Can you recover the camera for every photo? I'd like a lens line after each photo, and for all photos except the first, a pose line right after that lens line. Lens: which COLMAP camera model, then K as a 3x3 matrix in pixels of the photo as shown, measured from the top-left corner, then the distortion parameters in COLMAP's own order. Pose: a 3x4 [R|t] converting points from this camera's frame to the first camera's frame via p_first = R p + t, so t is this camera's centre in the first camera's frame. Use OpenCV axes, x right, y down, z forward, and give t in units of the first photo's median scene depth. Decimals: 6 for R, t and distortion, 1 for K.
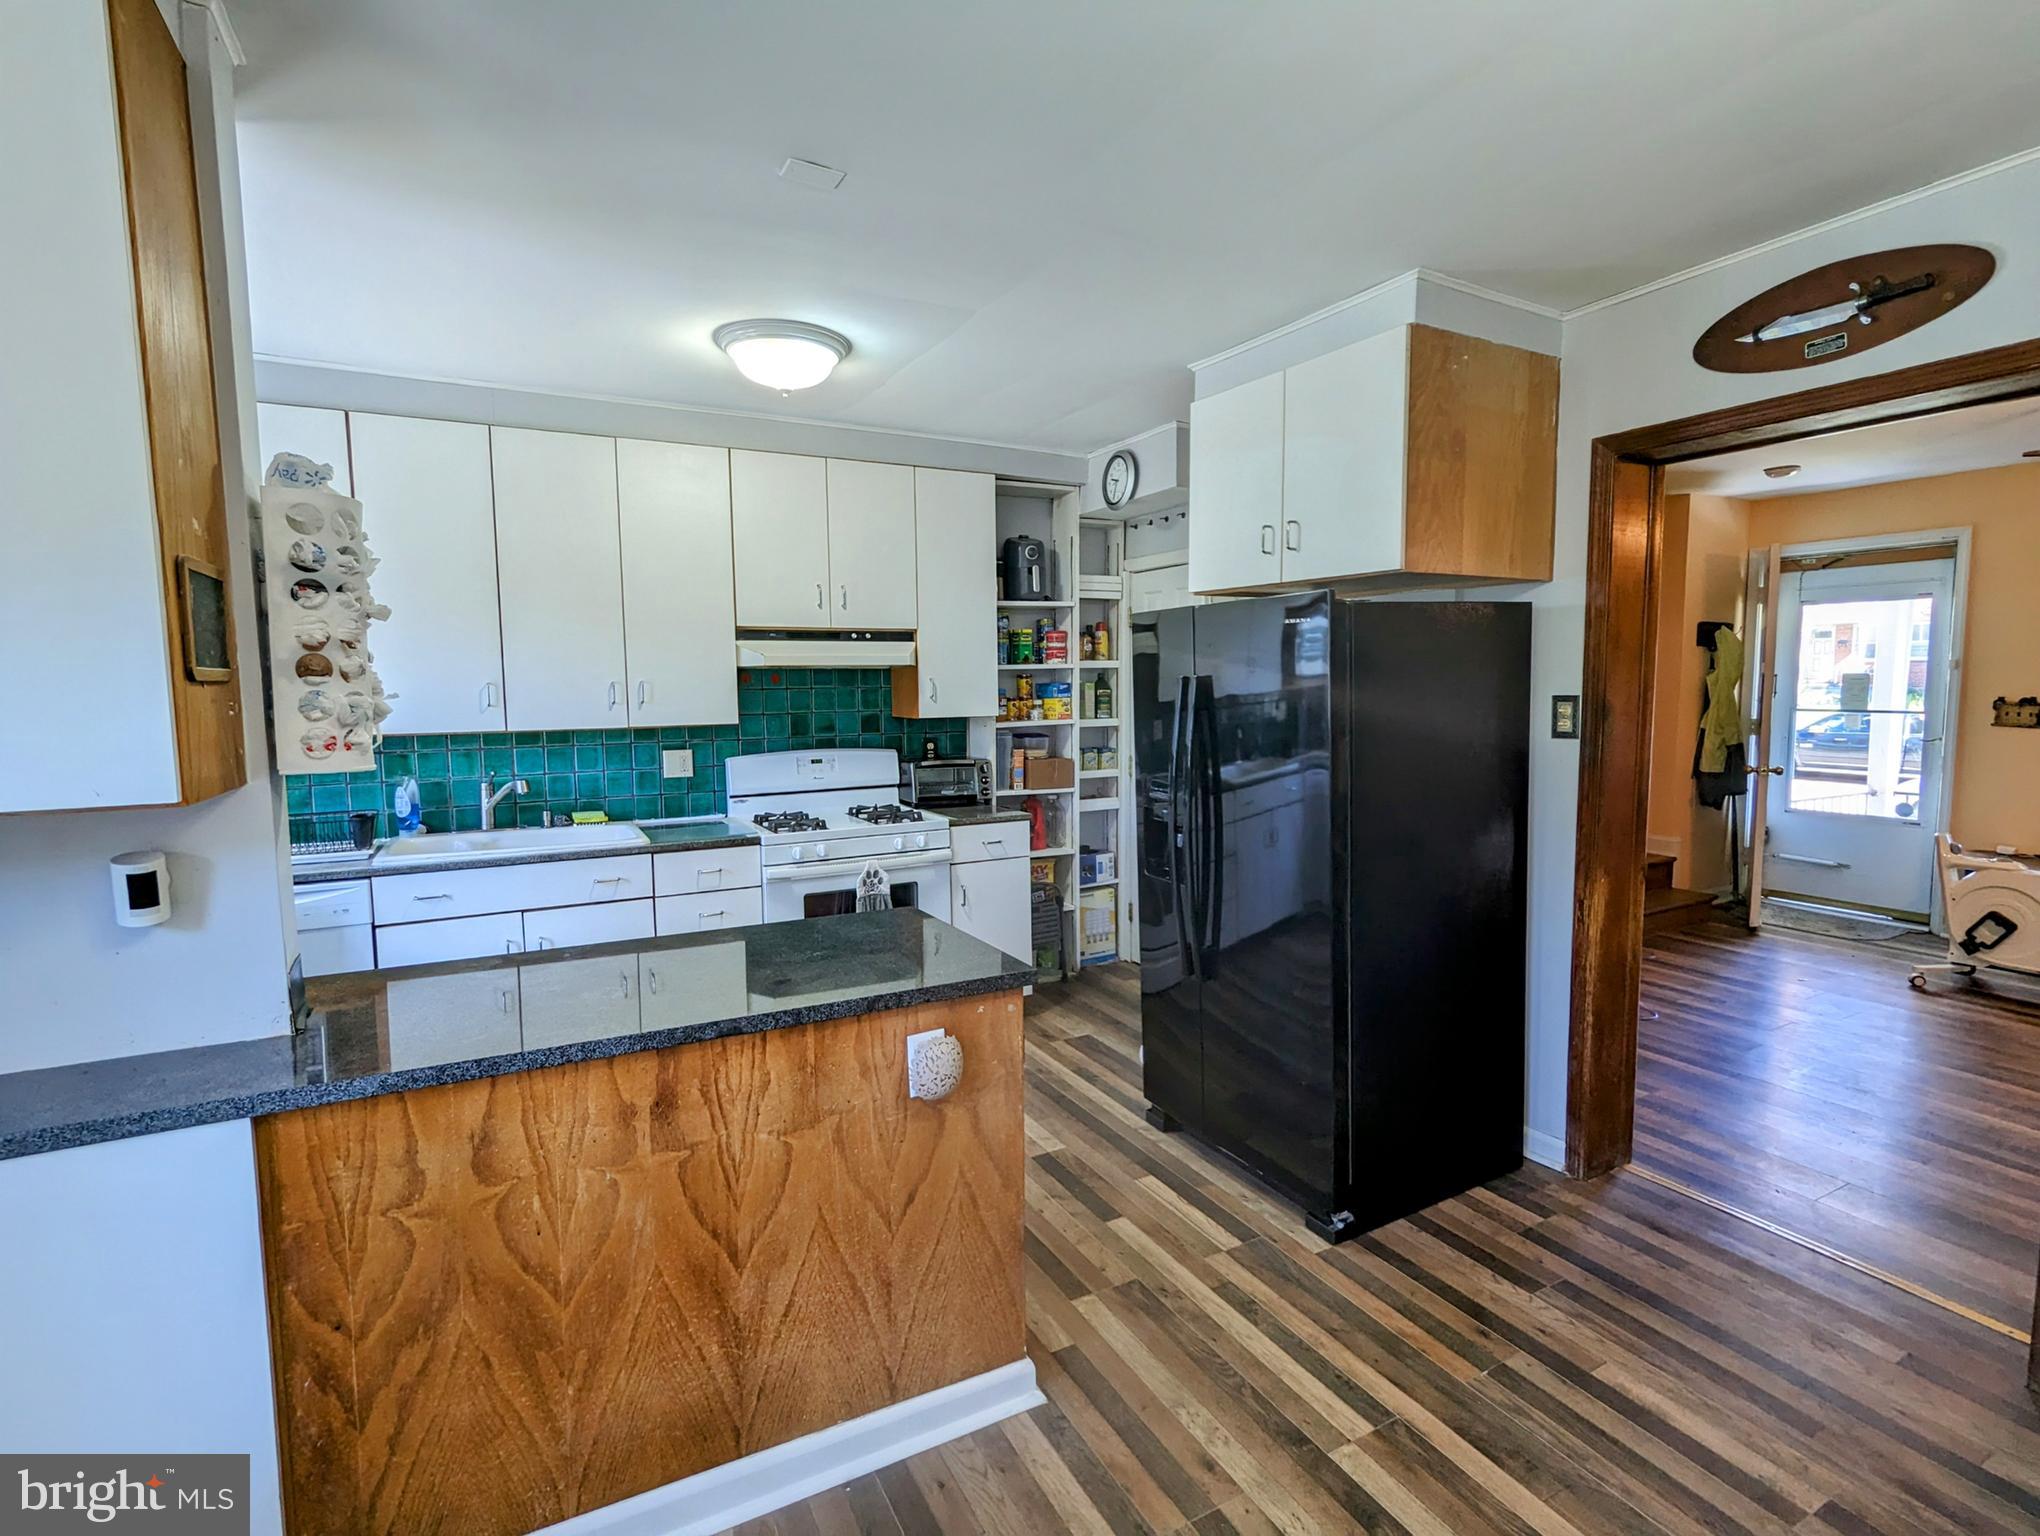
lens RADIAL K [[969.7, 0, 1006.8], [0, 969.7, 764.5], [0, 0, 1]] dist [0.000343, -0.001508]
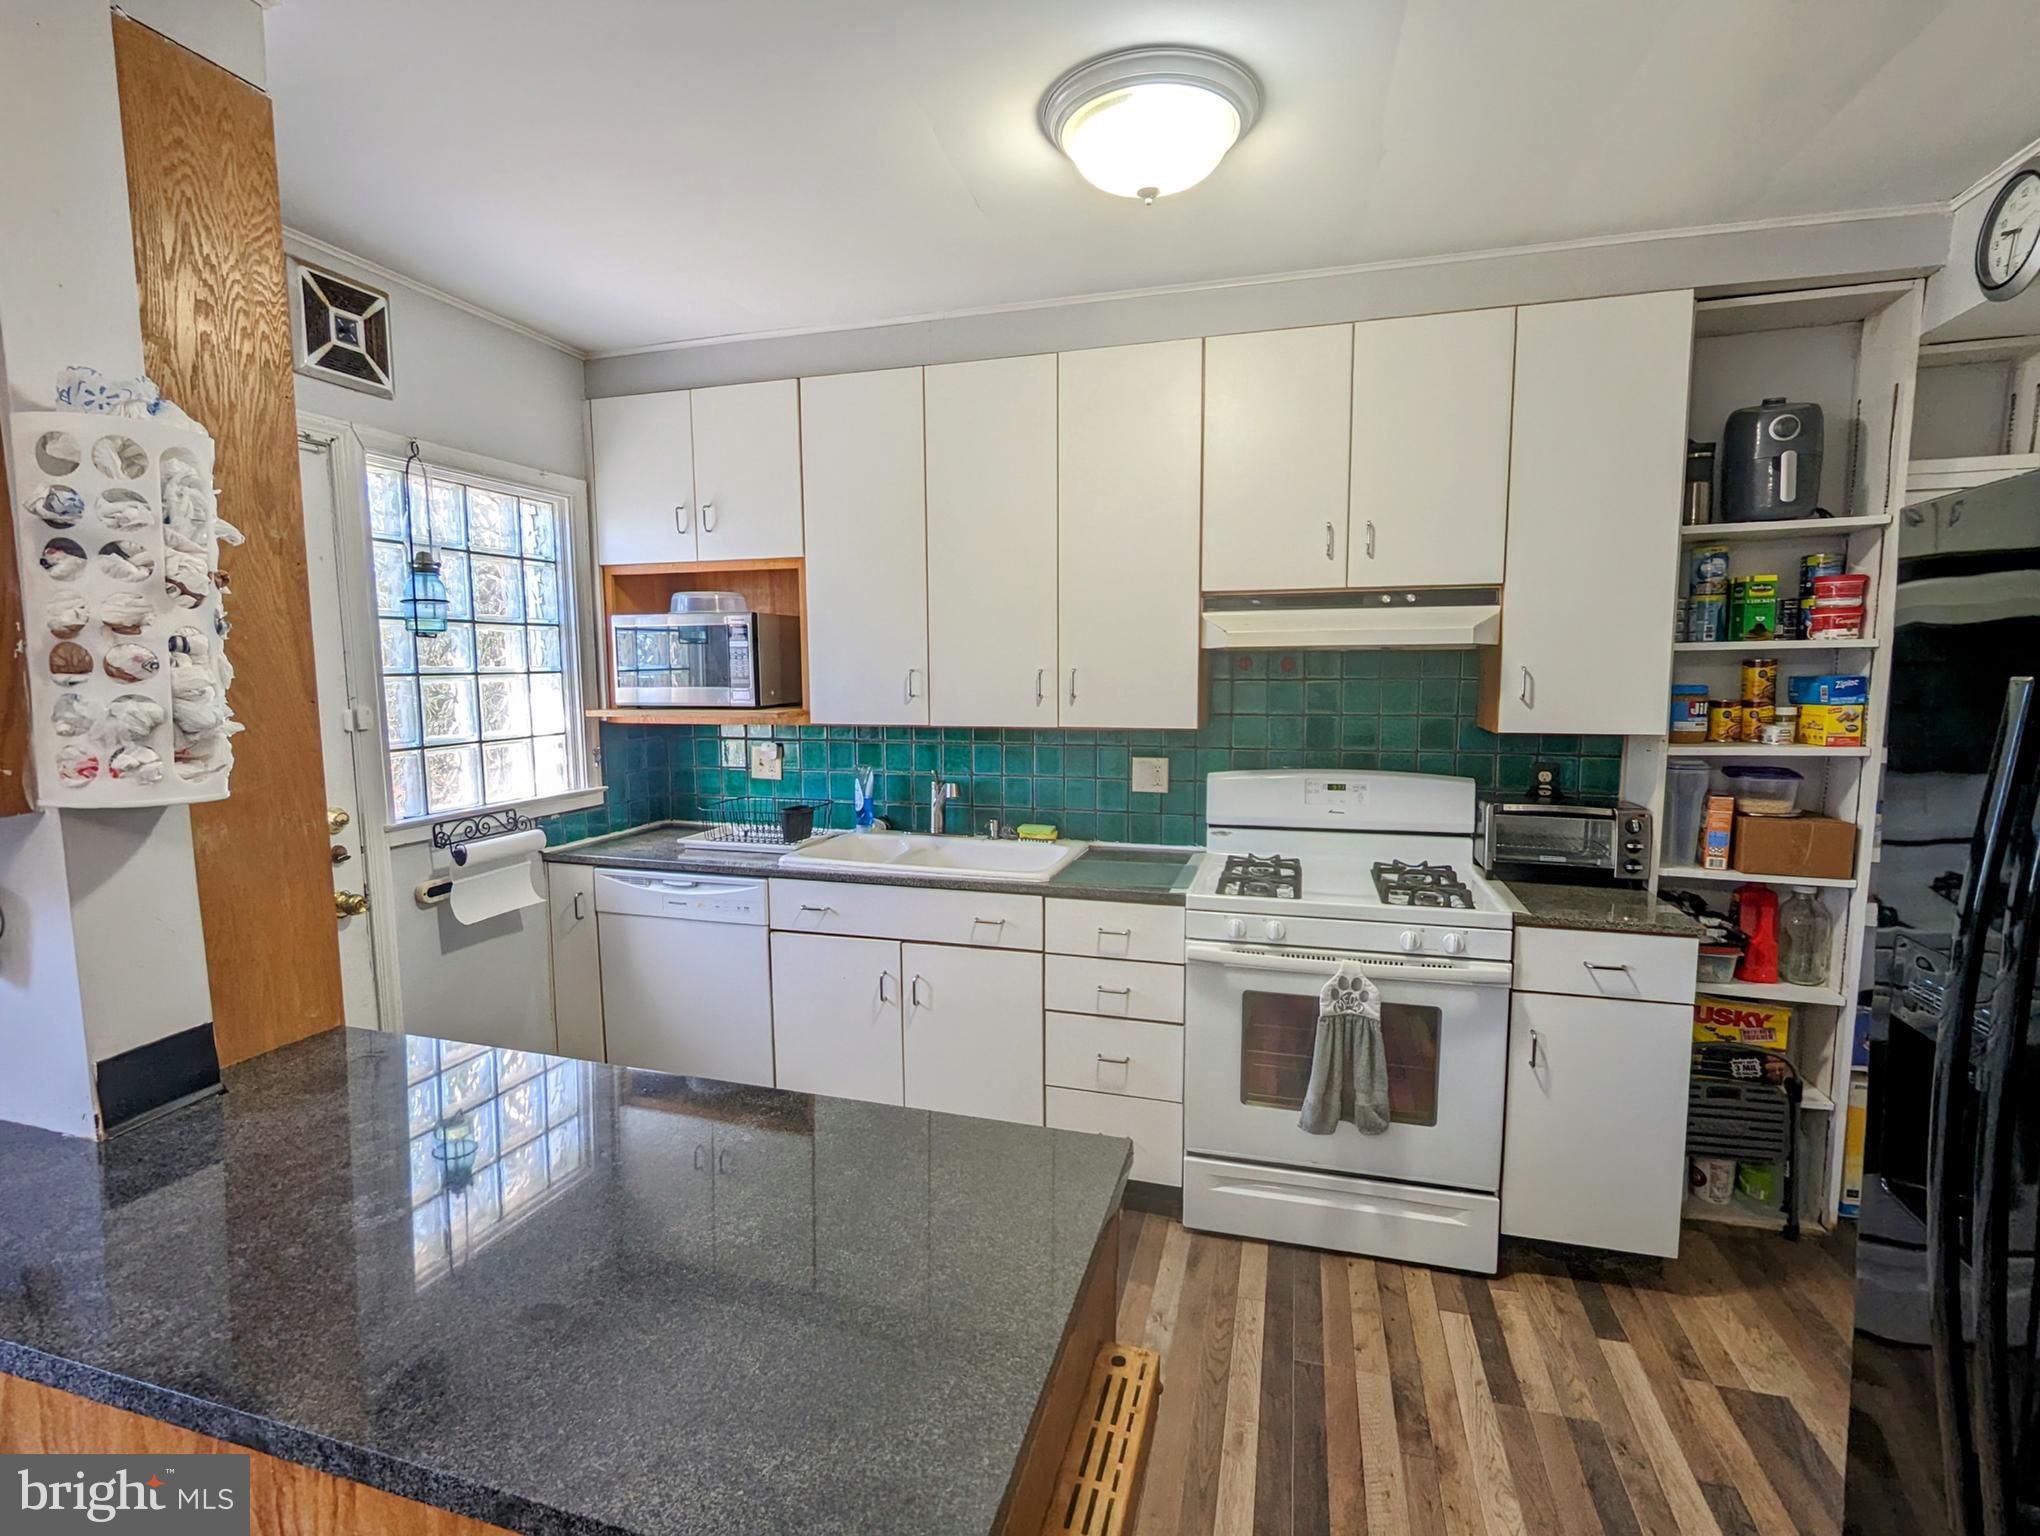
lens RADIAL K [[969.7, 0, 1011.8], [0, 969.7, 768.9], [0, 0, 1]] dist [0.000343, -0.001508]
pose [[0.720022, 0.081635, -0.689133, 0.107157], [-0.062859, 0.996647, 0.052387, -0.037240], [0.691098, 0.005598, 0.722739, 0.350814]]
